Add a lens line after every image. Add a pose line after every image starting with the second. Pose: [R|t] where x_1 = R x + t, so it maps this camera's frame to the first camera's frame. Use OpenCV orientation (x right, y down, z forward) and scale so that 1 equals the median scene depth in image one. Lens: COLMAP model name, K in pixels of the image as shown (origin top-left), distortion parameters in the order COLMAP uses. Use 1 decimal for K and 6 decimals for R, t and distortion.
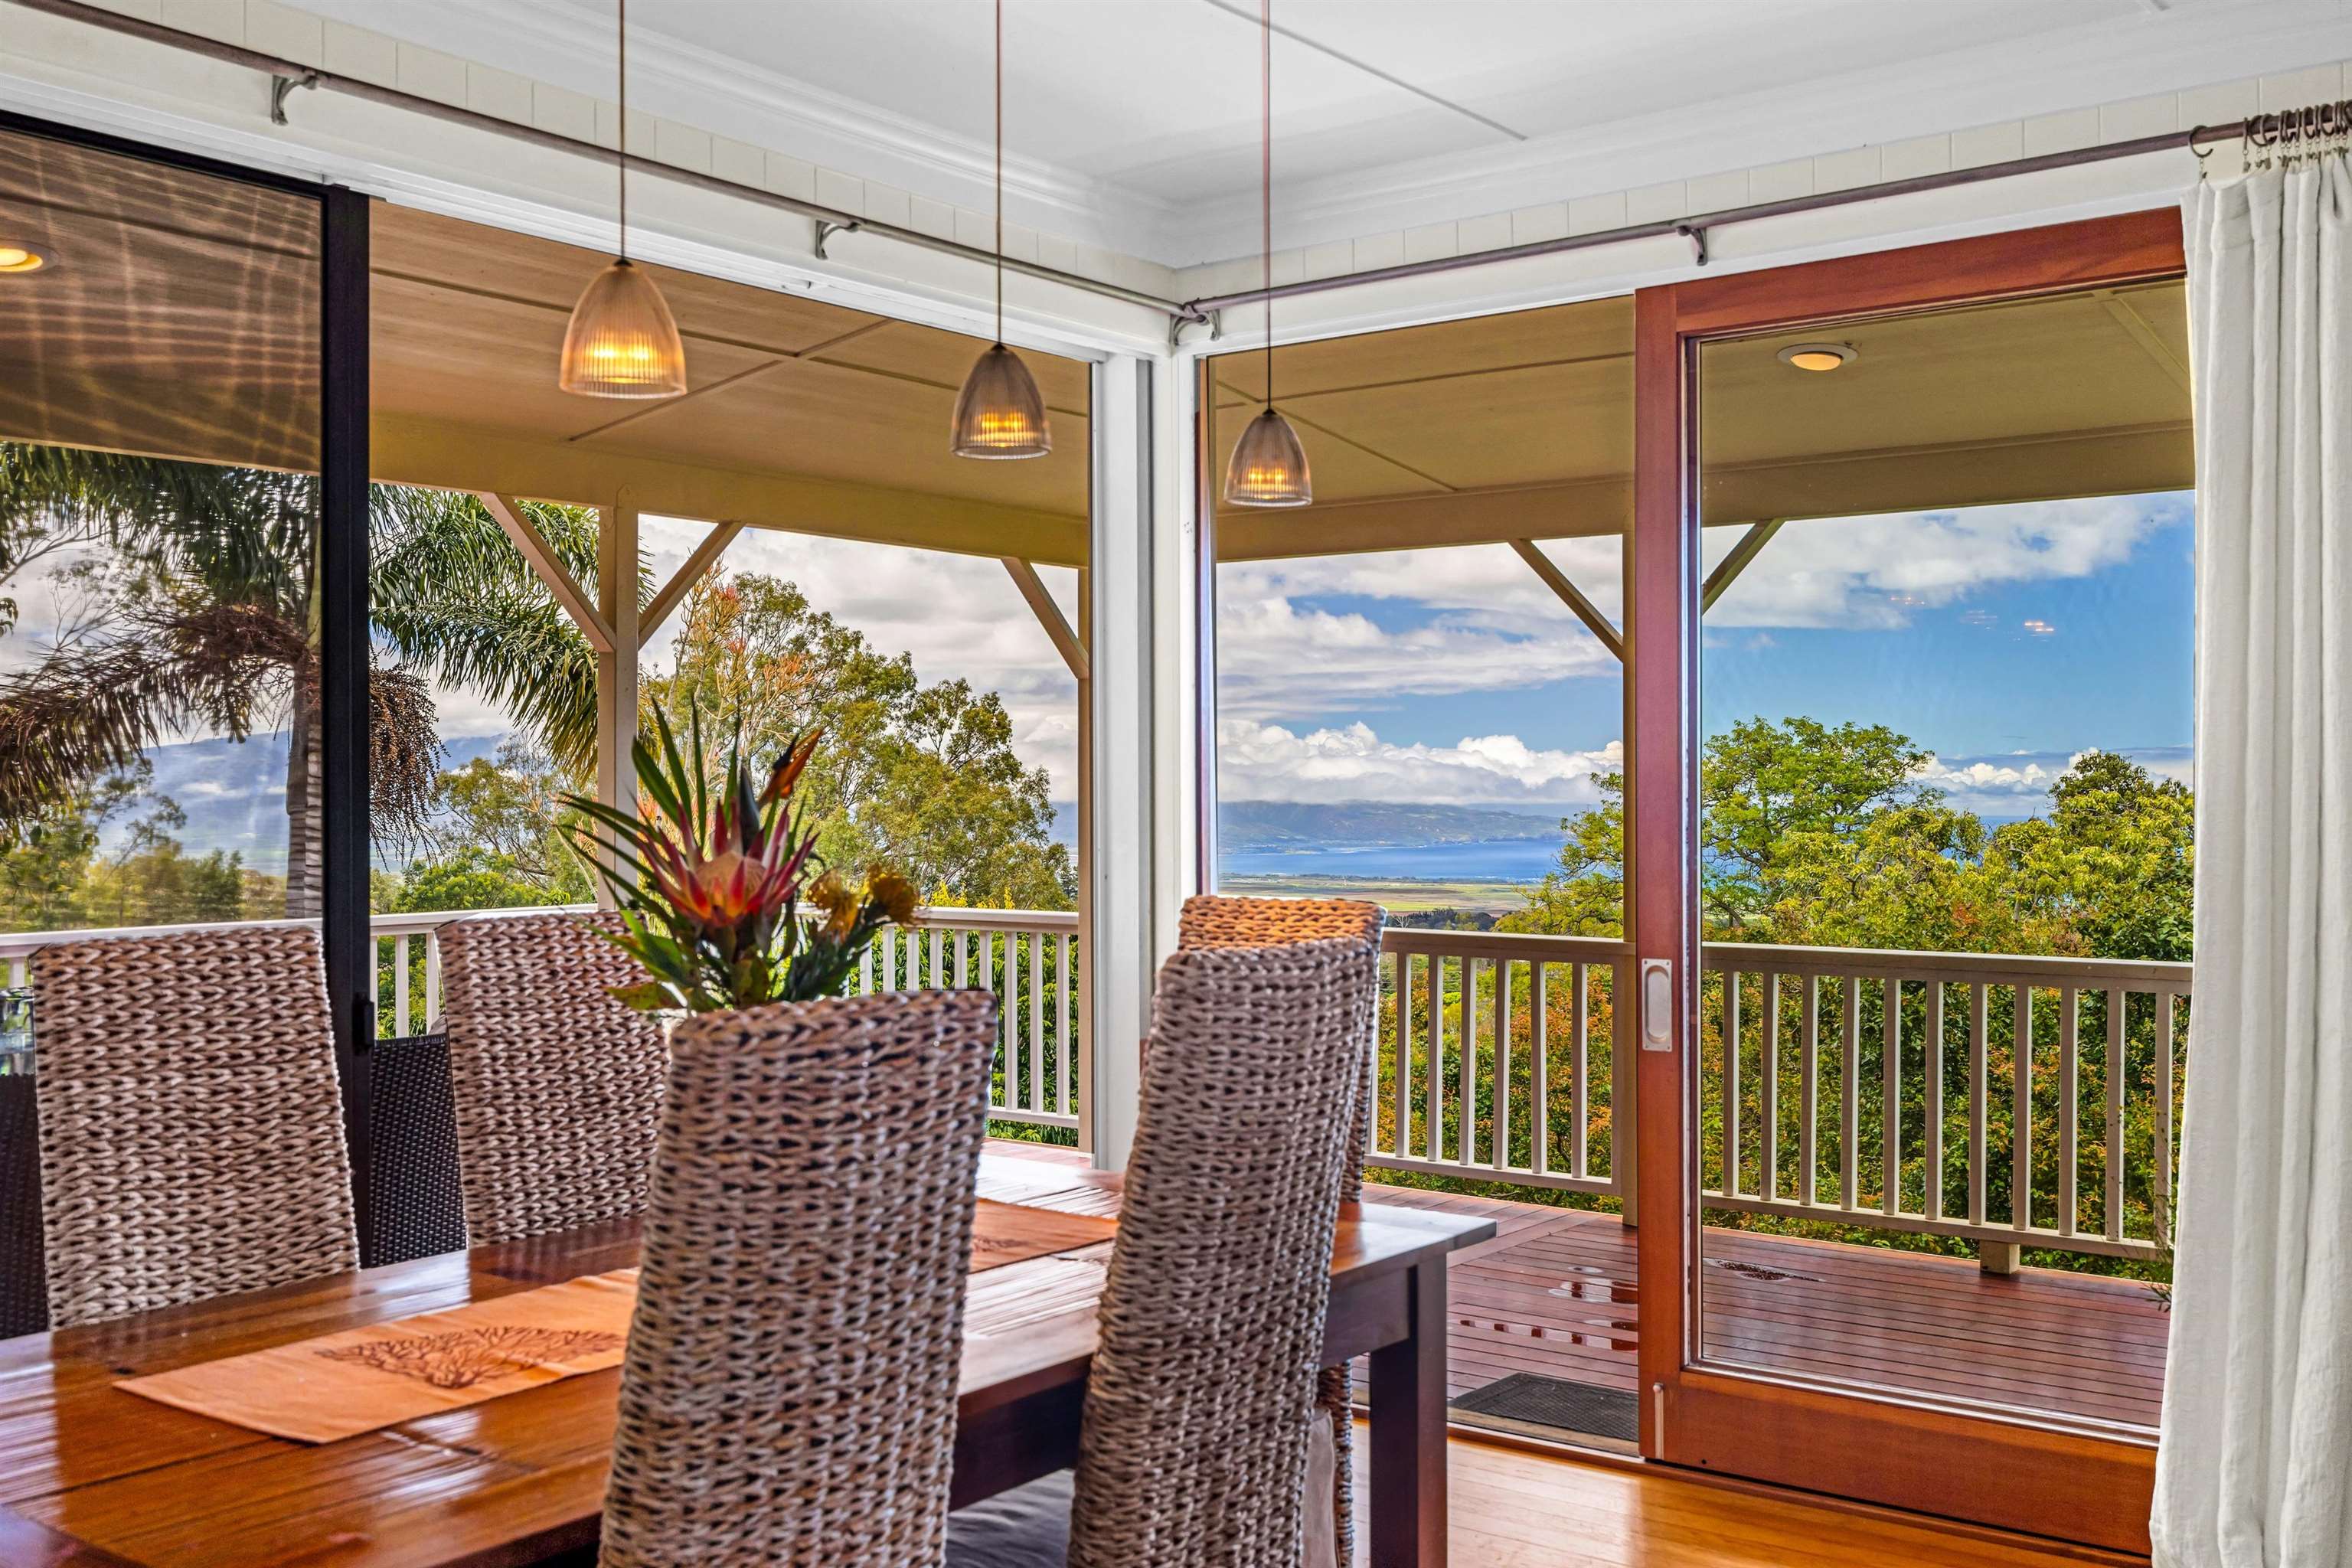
lens RADIAL K [[2226.7, 0, 1178.3], [0, 2226.7, 792.3], [0, 0, 1]] dist [-0.025086, 0.000000]
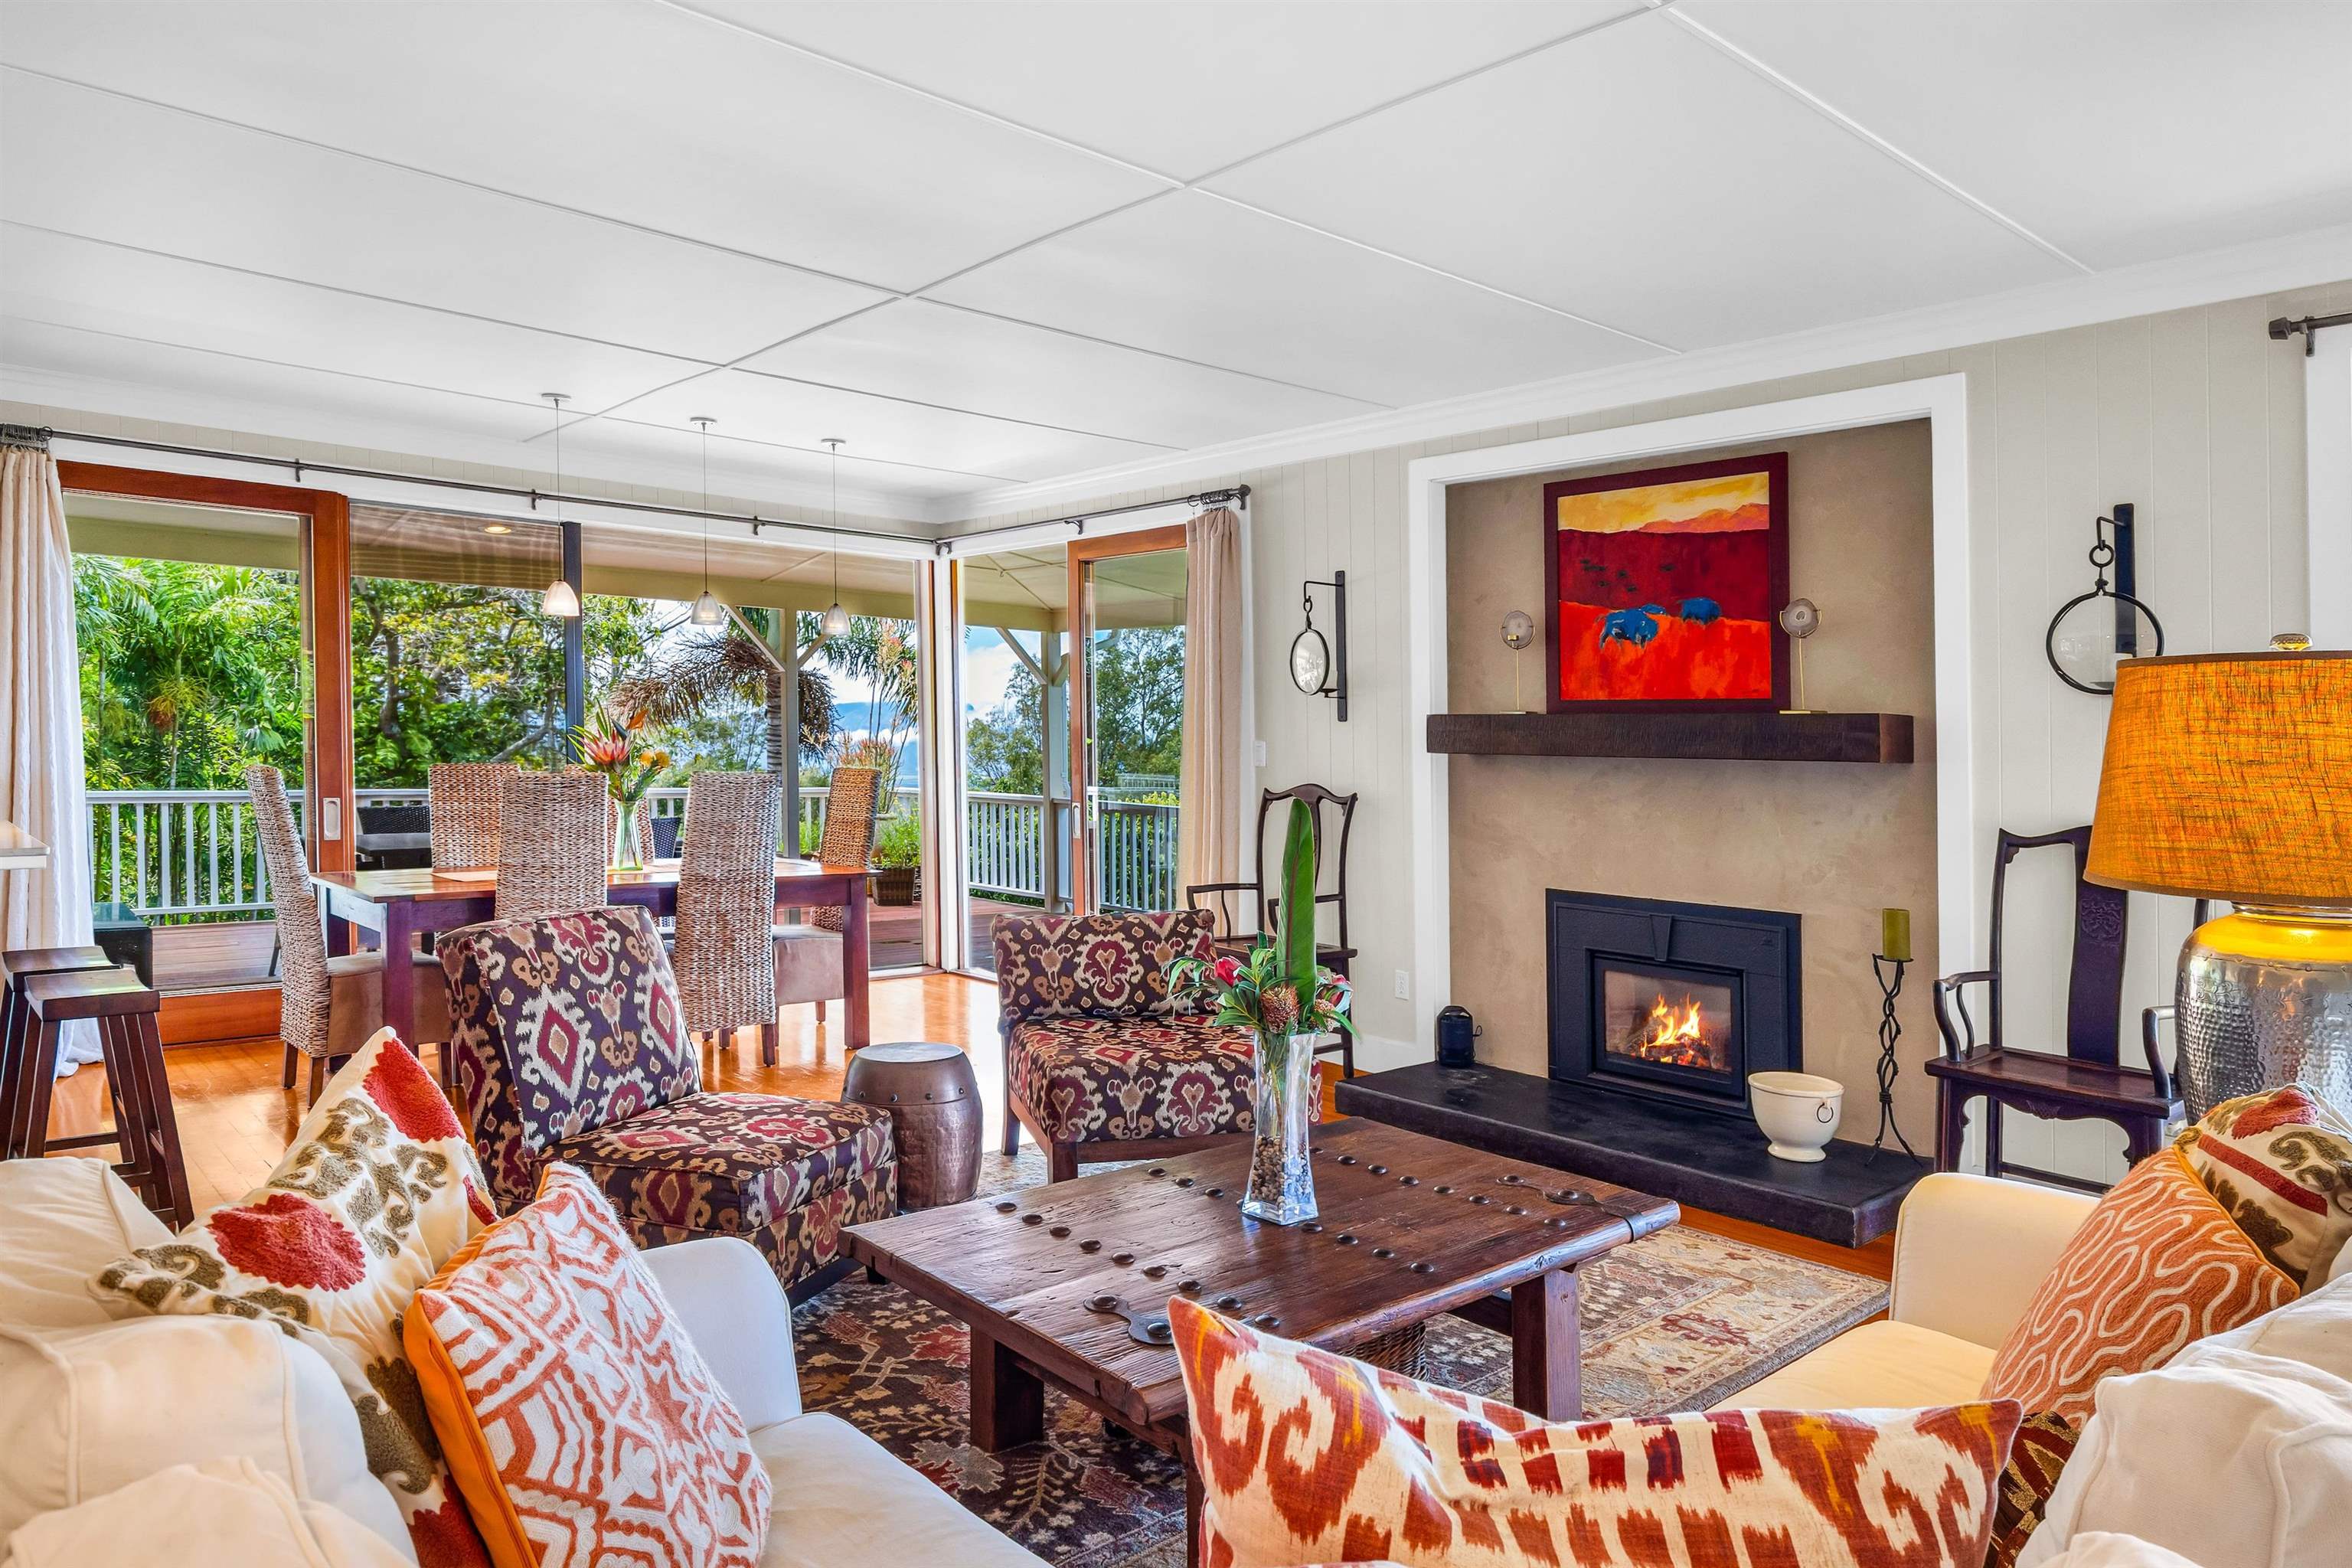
lens RADIAL K [[1504.7, 0, 1184.8], [0, 1504.7, 797.3], [0, 0, 1]] dist [0.005040, 0.001302]
pose [[0.980514, 0.031219, -0.193951, 0.624831], [-0.024930, 0.999084, 0.034783, 0.004151], [0.194859, -0.029270, 0.980394, -0.626087]]
